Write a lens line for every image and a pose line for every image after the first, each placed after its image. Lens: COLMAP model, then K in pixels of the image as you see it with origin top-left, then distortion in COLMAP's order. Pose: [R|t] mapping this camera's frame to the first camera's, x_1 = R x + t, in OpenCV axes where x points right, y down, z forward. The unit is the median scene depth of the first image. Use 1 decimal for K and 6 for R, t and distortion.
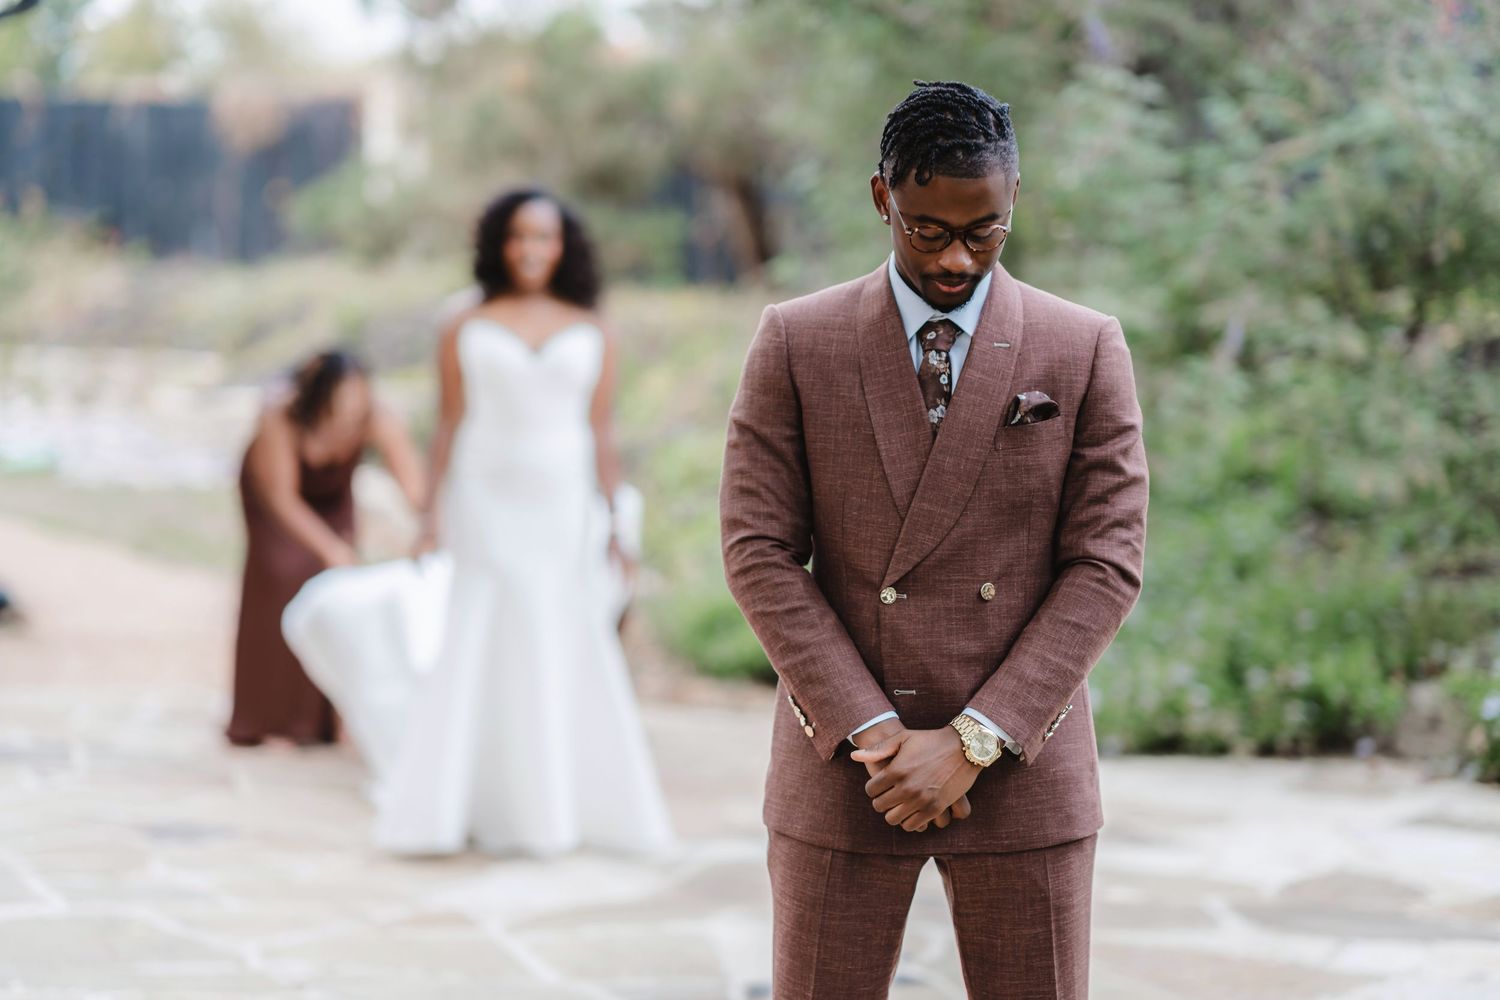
lens RADIAL K [[3602.3, 0, 750.0], [0, 3602.3, 500.0], [0, 0, 1]] dist [0.233709, -0.868937]
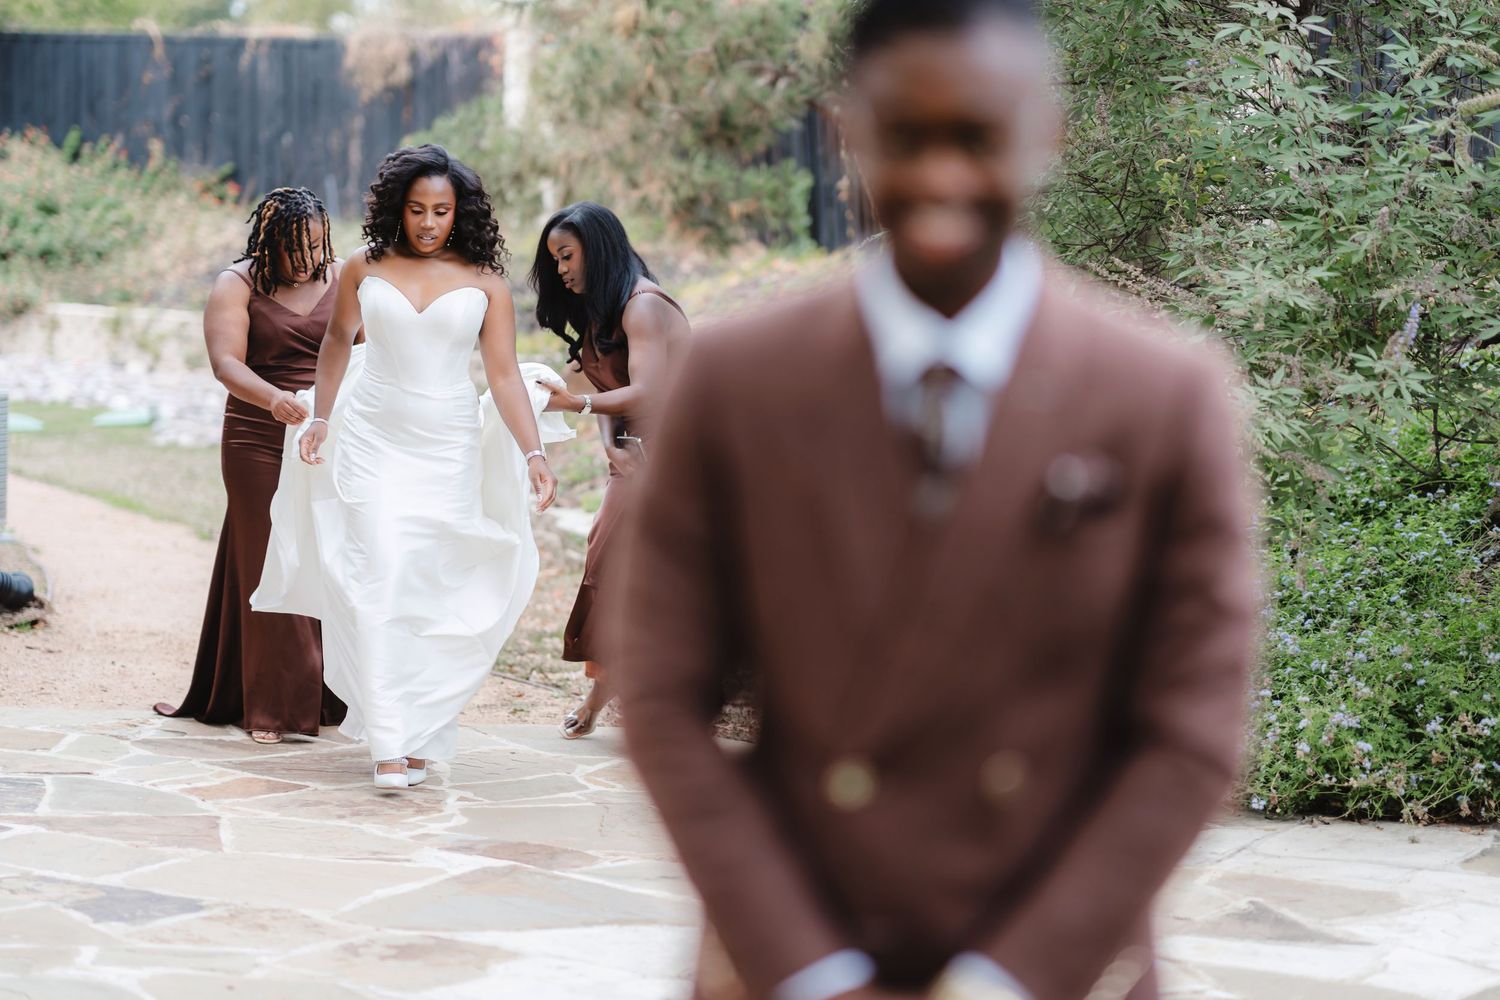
lens RADIAL K [[3569.6, 0, 750.0], [0, 3569.6, 500.0], [0, 0, 1]] dist [0.129928, 0.353736]
pose [[0.998654, 0.015023, -0.049642, 0.050392], [-0.014283, 0.999782, 0.015222, -0.032167], [0.049860, -0.014492, 0.998651, 0.363990]]
